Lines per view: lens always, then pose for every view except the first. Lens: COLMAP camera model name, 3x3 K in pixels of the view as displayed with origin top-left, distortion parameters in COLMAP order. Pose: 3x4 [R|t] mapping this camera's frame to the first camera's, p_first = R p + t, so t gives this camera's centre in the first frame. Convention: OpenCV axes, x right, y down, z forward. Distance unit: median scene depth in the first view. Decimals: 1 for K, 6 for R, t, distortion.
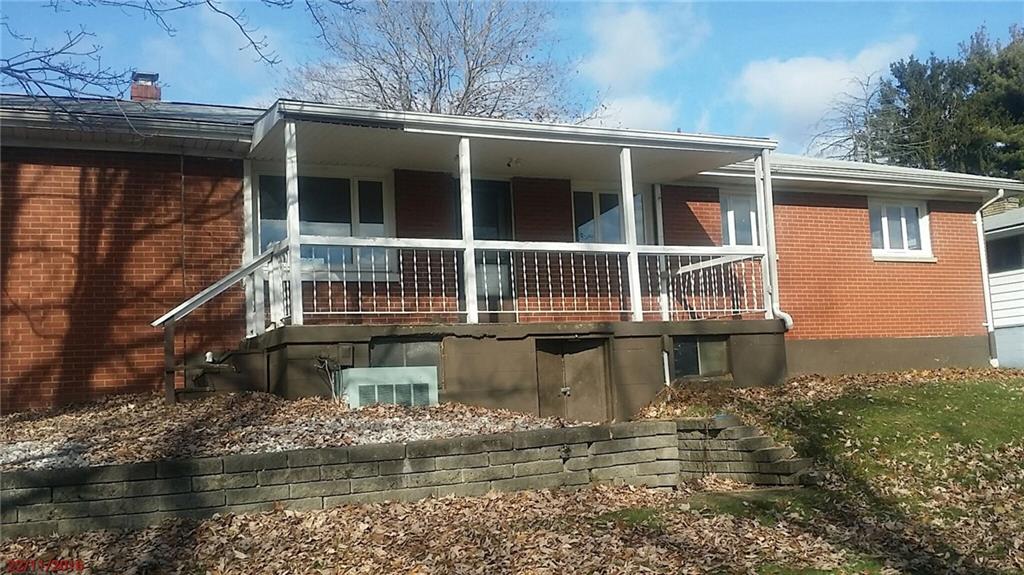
lens RADIAL K [[1037.1, 0, 512.0], [0, 1037.1, 287.5], [0, 0, 1]] dist [0.059956, -0.002190]
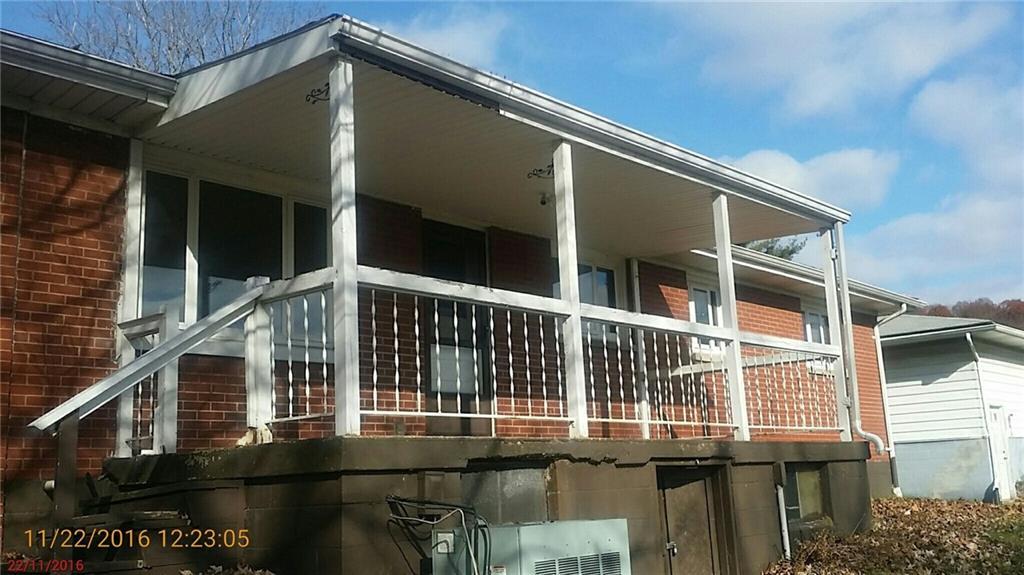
lens RADIAL K [[999.6, 0, 511.4], [0, 999.6, 262.8], [0, 0, 1]] dist [0.130042, -0.466980]
pose [[0.908174, 0.095379, 0.407582, -0.296653], [-0.040112, 0.989043, -0.142071, 0.016560], [-0.416667, 0.112676, 0.902049, 0.432315]]
